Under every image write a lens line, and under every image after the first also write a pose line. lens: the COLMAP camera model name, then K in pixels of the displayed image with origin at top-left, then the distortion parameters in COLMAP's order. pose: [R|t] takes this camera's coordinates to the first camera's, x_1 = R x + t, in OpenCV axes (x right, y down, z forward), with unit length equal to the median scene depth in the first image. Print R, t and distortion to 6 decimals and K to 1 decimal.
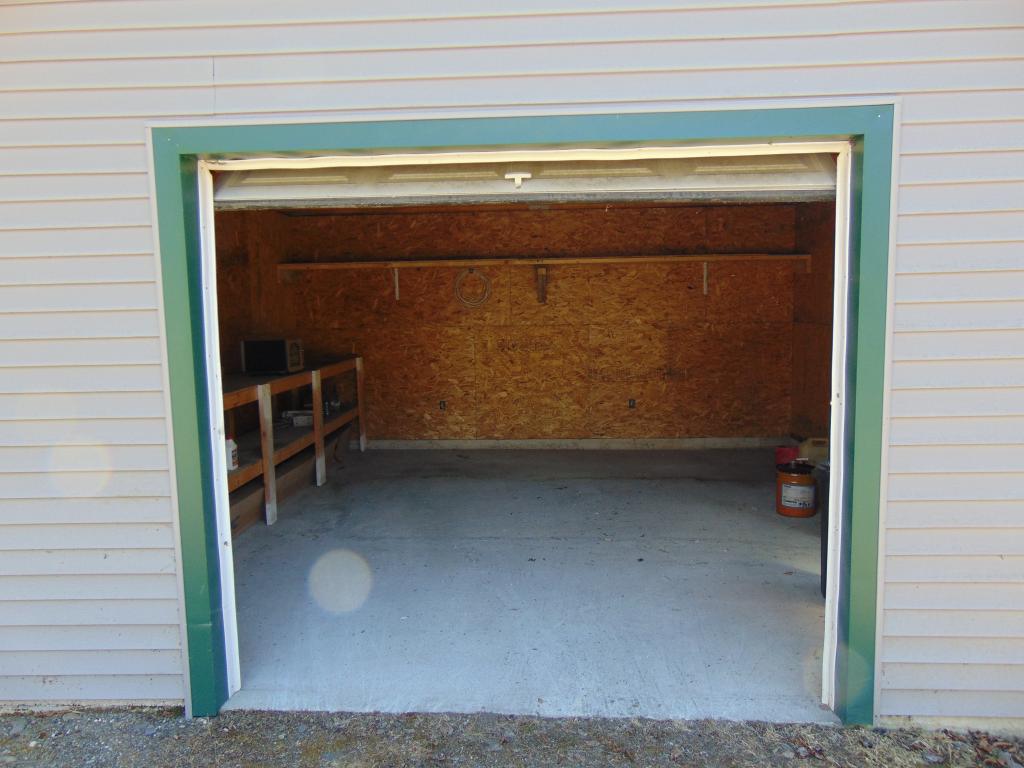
lens RADIAL K [[778.1, 0, 525.1], [0, 778.1, 382.3], [0, 0, 1]] dist [0.023016, 0.001383]
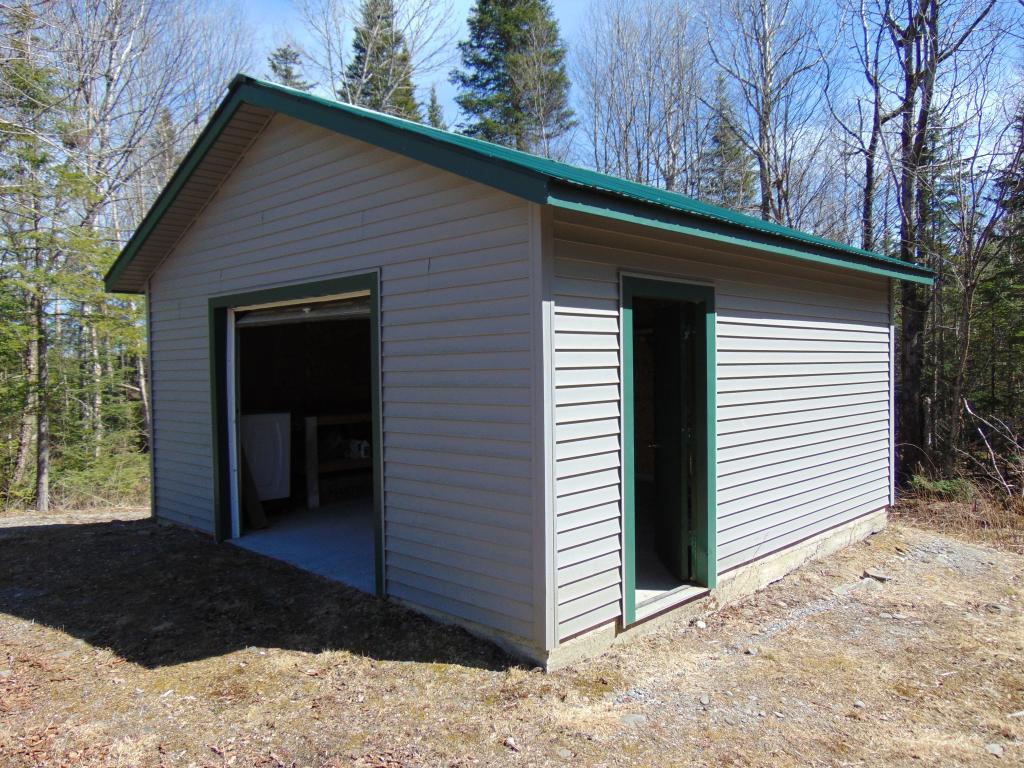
lens RADIAL K [[778.1, 0, 525.1], [0, 778.1, 382.3], [0, 0, 1]] dist [0.023016, 0.001383]
pose [[0.754799, 0.026257, -0.655431, 1.853390], [-0.078161, 0.995680, -0.050123, -0.003992], [0.651283, 0.089062, 0.753590, -0.211870]]
